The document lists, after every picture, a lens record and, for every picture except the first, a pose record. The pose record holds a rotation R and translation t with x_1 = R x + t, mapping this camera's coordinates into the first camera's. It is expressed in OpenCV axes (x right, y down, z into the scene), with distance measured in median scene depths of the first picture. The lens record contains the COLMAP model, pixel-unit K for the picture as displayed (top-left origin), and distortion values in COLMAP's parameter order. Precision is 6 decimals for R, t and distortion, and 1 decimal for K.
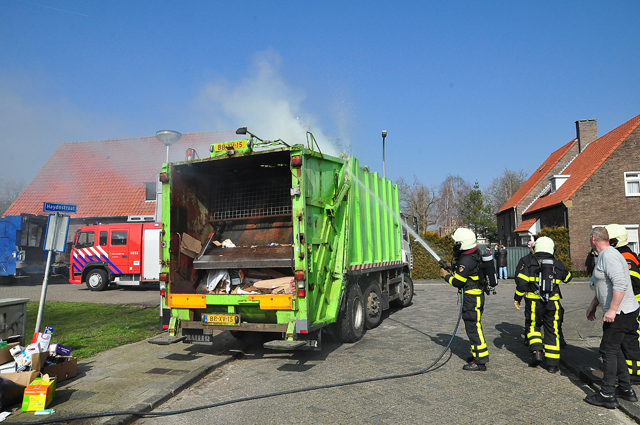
lens RADIAL K [[462.6, 0, 320.0], [0, 462.6, 212.5], [0, 0, 1]] dist [-0.142056, 0.126928]
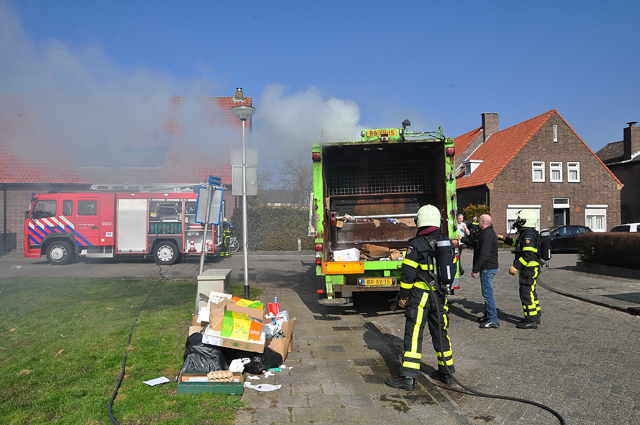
lens RADIAL K [[462.6, 0, 320.0], [0, 462.6, 212.5], [0, 0, 1]] dist [-0.142056, 0.126928]
pose [[0.959115, 0.016031, 0.282562, -0.639736], [-0.033146, 0.997886, 0.055895, -0.004687], [-0.281069, -0.062975, 0.957619, -0.070801]]
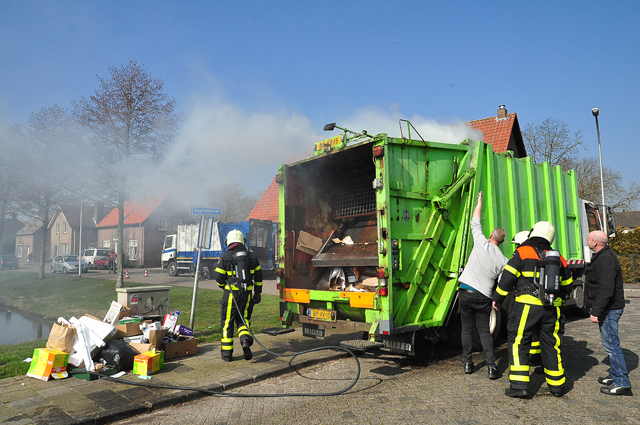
lens RADIAL K [[462.6, 0, 320.0], [0, 462.6, 212.5], [0, 0, 1]] dist [-0.142056, 0.126928]
pose [[0.869542, -0.036190, -0.492530, 0.268167], [0.035037, 0.999319, -0.011571, 0.017204], [0.492614, -0.007195, 0.870218, 0.104007]]
